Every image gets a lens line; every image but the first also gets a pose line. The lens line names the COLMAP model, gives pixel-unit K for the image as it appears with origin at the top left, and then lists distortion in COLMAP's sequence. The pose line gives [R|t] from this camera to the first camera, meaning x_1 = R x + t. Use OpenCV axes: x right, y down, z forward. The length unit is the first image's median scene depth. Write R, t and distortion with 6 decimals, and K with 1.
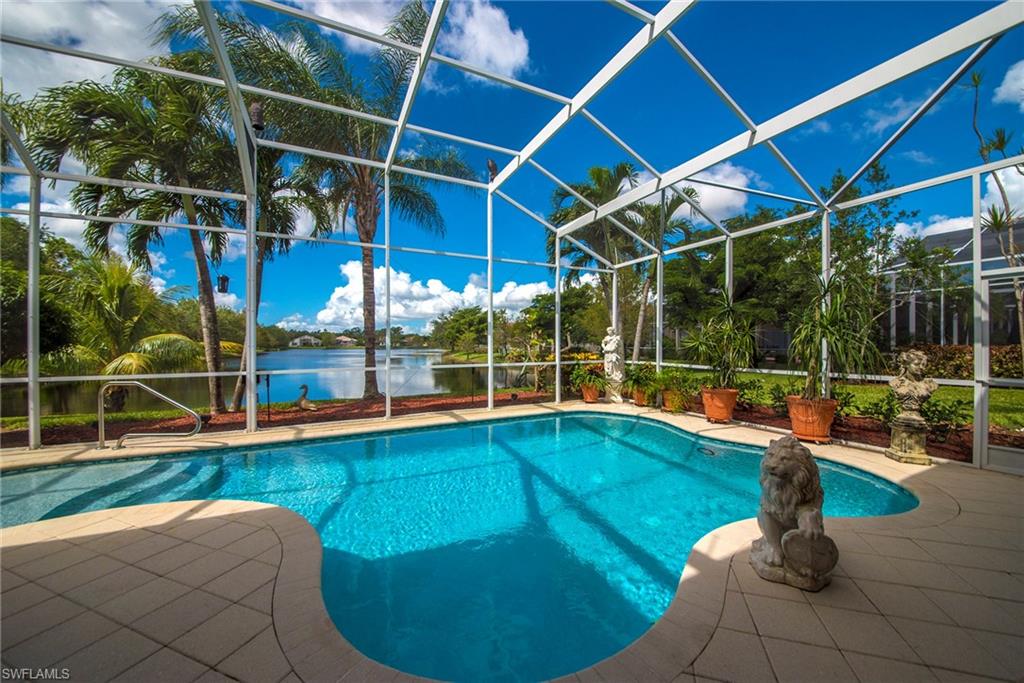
lens RADIAL K [[360.7, 0, 506.1], [0, 360.7, 348.2], [0, 0, 1]] dist [-0.002546, 0.000061]
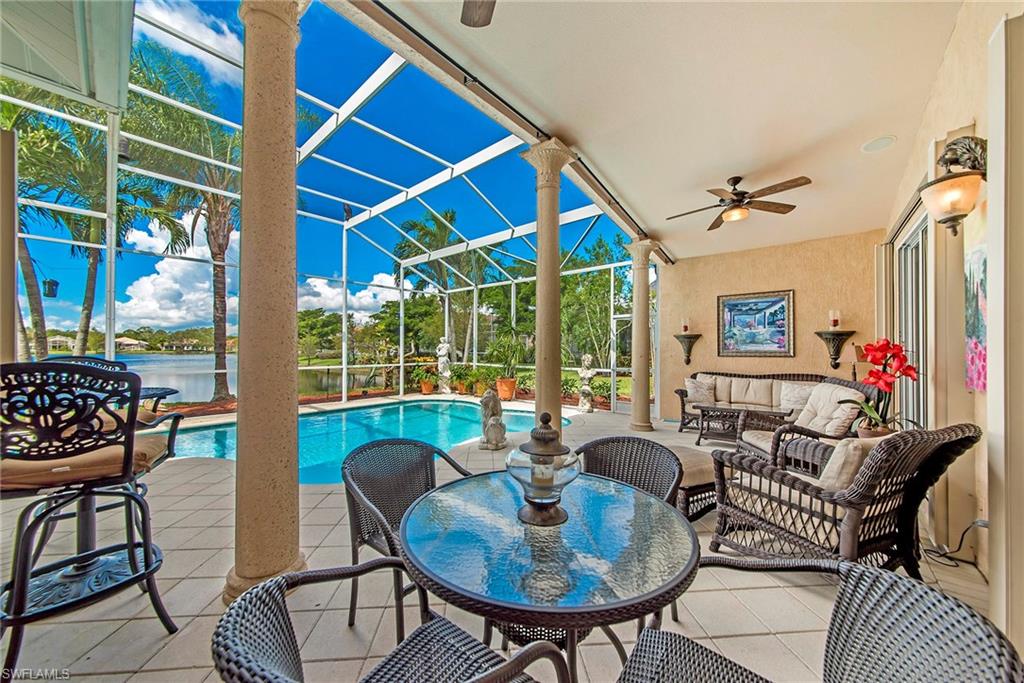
lens RADIAL K [[360.7, 0, 506.1], [0, 360.7, 348.2], [0, 0, 1]] dist [-0.002546, 0.000061]
pose [[0.919706, 0.005926, 0.392562, -0.017364], [-0.000563, 0.999905, -0.013776, 0.000257], [-0.392607, 0.012449, 0.919622, -0.316029]]
